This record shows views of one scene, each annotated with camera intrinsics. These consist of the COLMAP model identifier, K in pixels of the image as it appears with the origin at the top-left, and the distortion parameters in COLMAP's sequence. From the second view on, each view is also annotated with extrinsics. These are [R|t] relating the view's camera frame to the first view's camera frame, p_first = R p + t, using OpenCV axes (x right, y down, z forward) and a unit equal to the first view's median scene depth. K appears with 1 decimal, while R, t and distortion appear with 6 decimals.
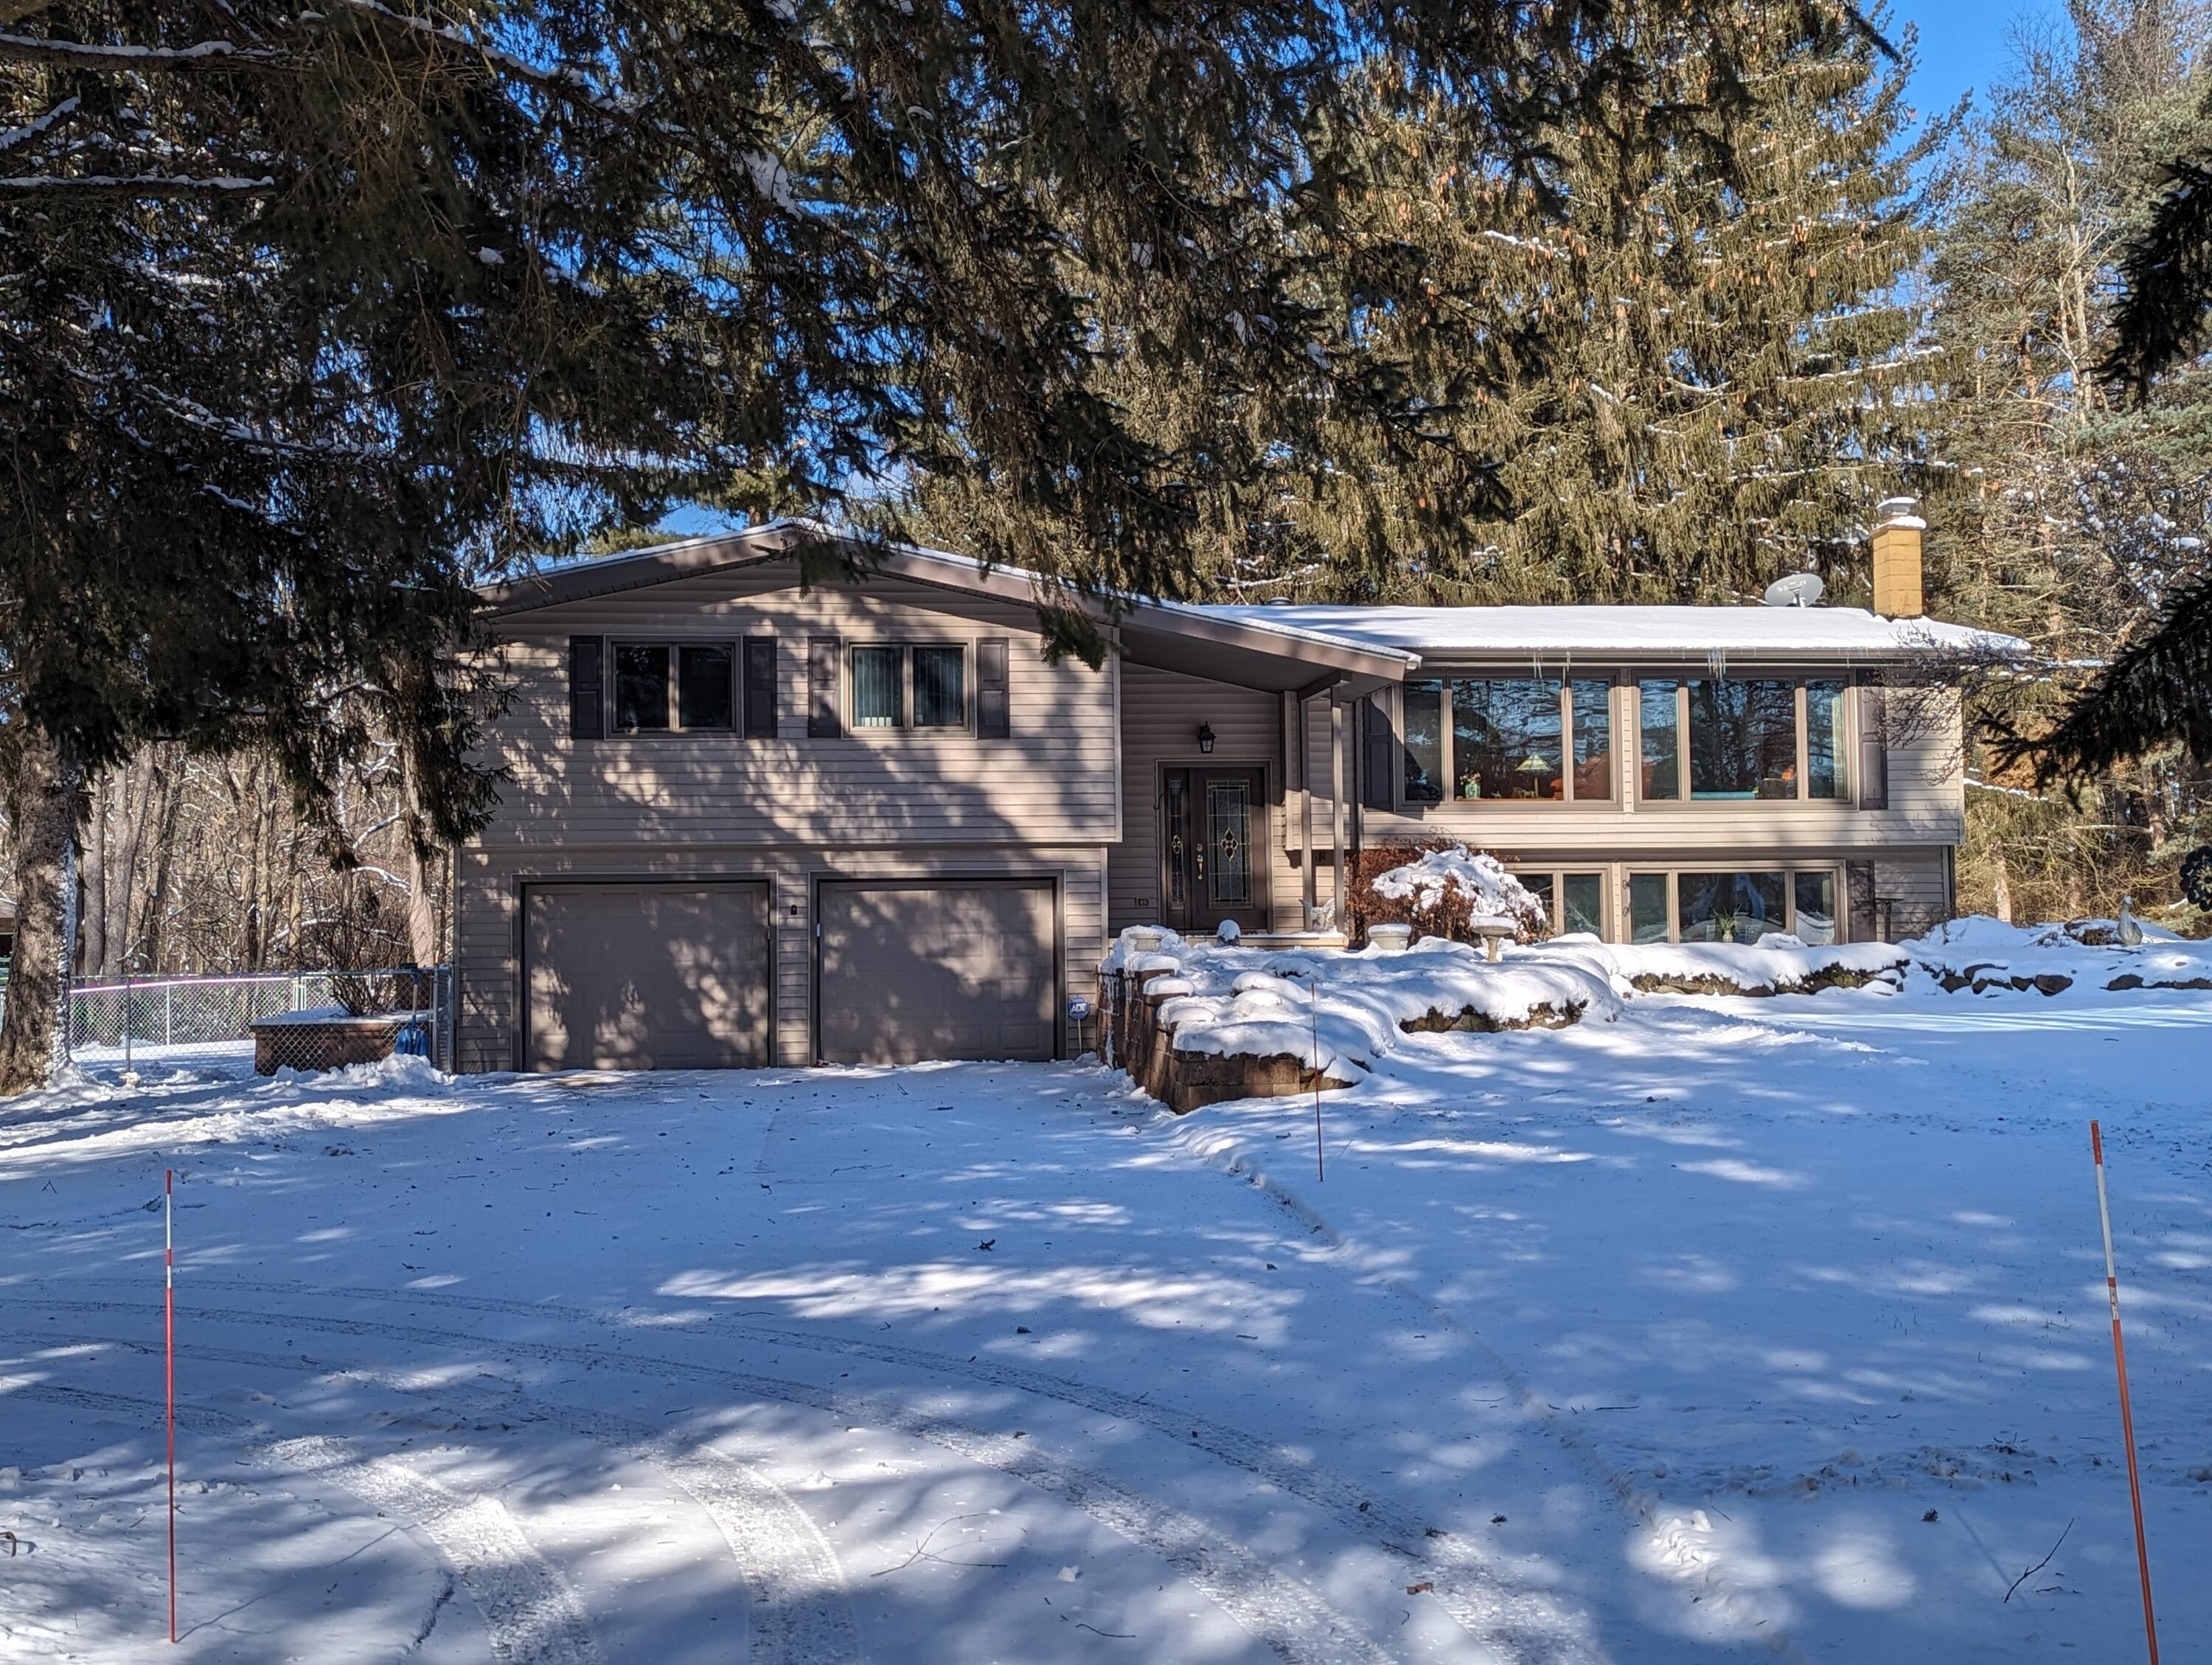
lens RADIAL K [[2672.0, 0, 1106.0], [0, 2672.0, 832.5], [0, 0, 1]] dist [0.100211, -0.183974]
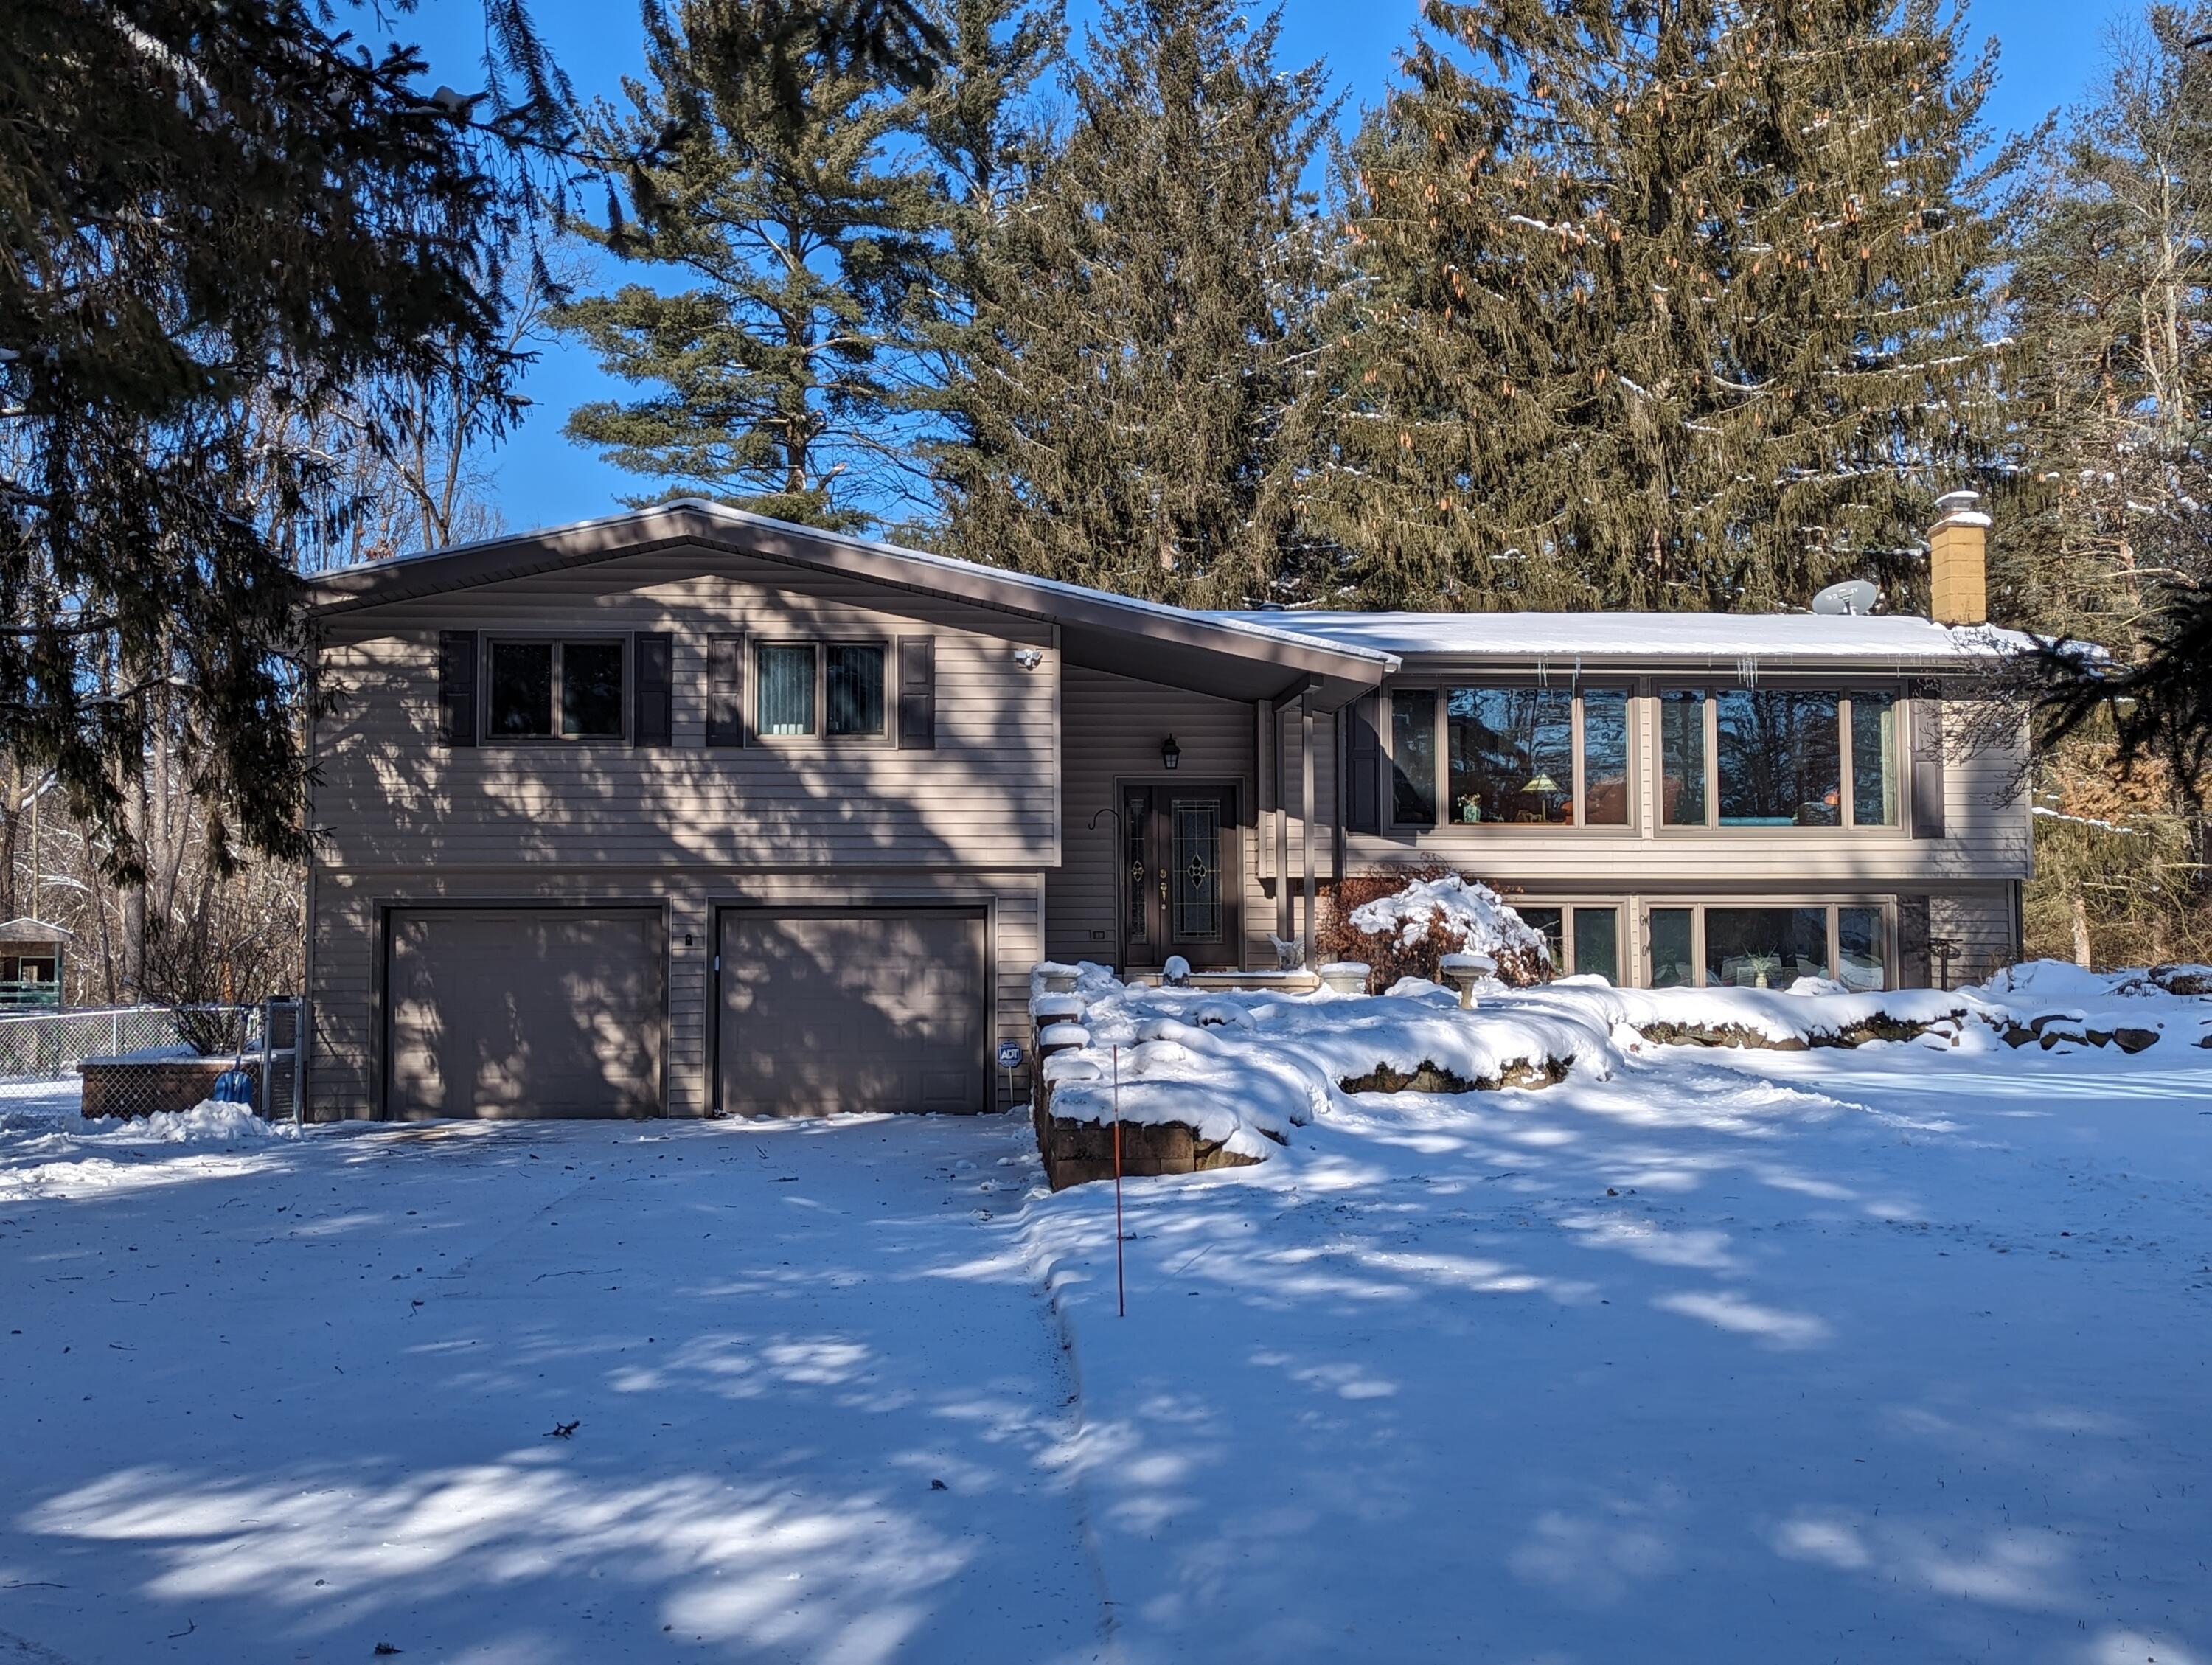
lens RADIAL K [[2562.5, 0, 1082.1], [0, 2562.5, 817.0], [0, 0, 1]] dist [0.095315, -0.150462]
pose [[0.998788, 0.006568, -0.048778, 0.053950], [-0.007545, 0.999774, -0.019875, 0.003955], [0.048637, 0.020219, 0.998612, 0.152578]]
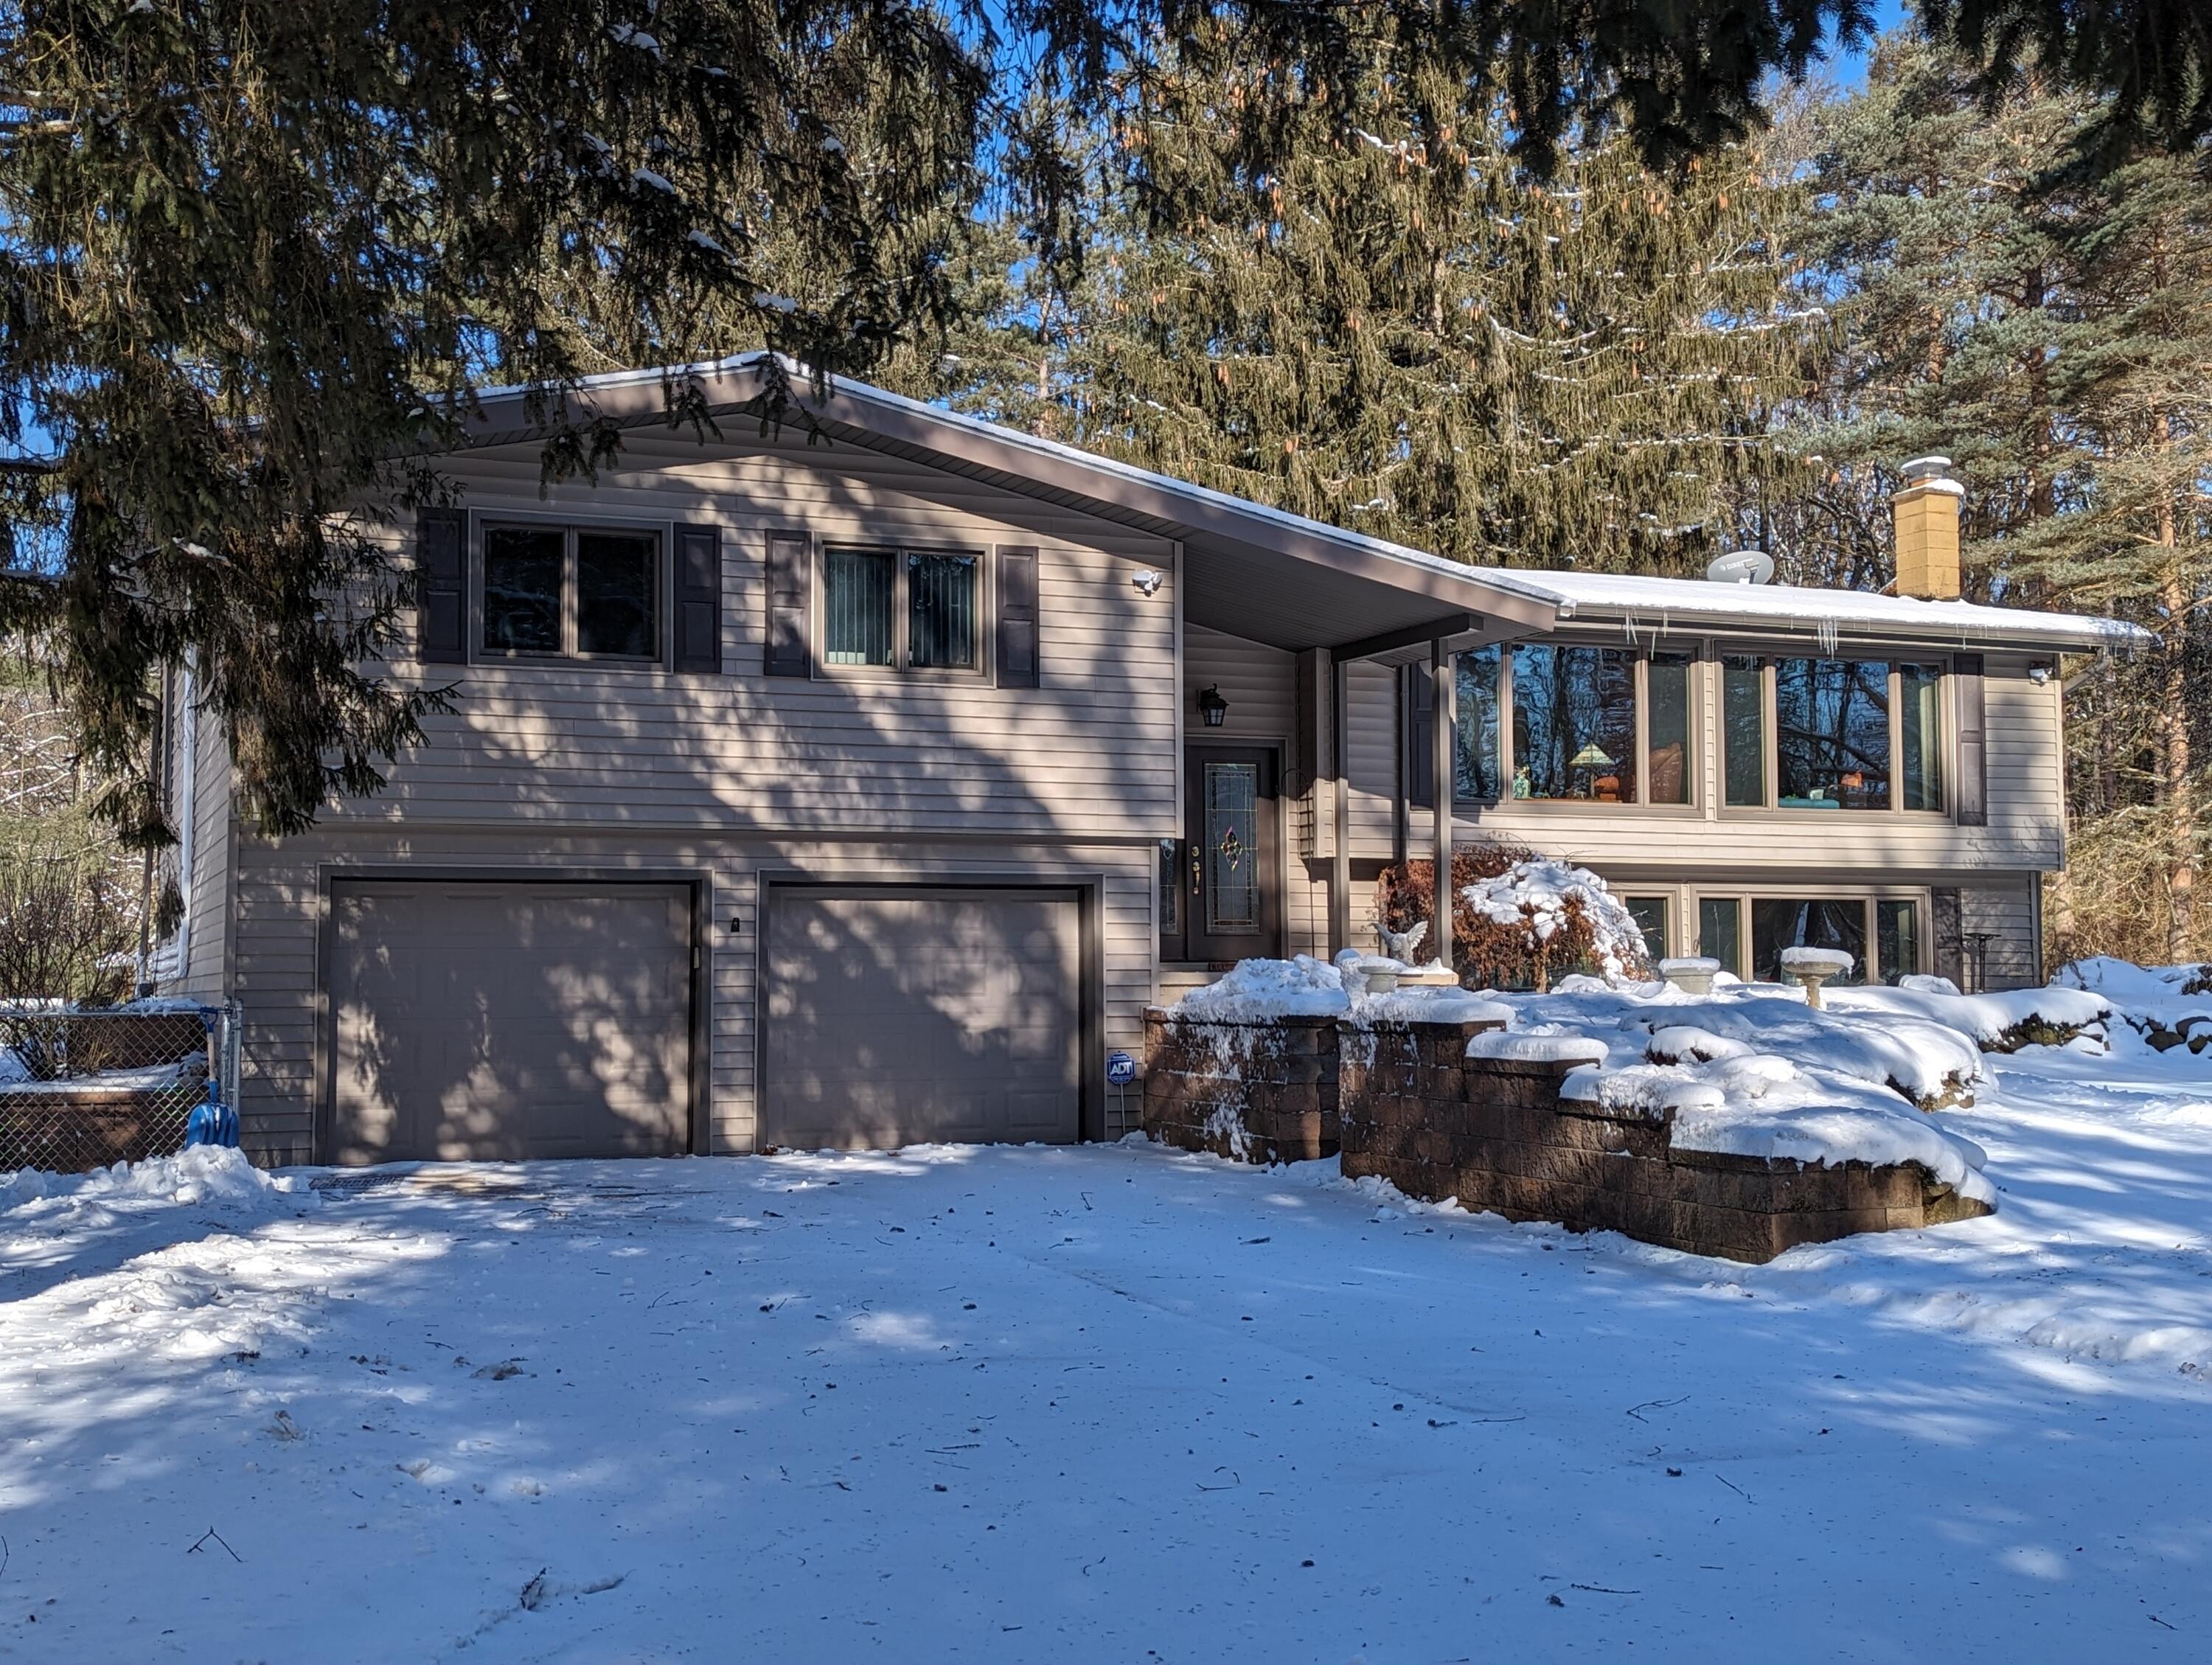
lens RADIAL K [[2672.0, 0, 1106.0], [0, 2672.0, 832.5], [0, 0, 1]] dist [0.100211, -0.183974]
pose [[0.964589, 0.025559, 0.262516, -0.204134], [-0.022353, 0.999635, -0.015193, 0.013351], [-0.262809, 0.008787, 0.964808, 0.307037]]
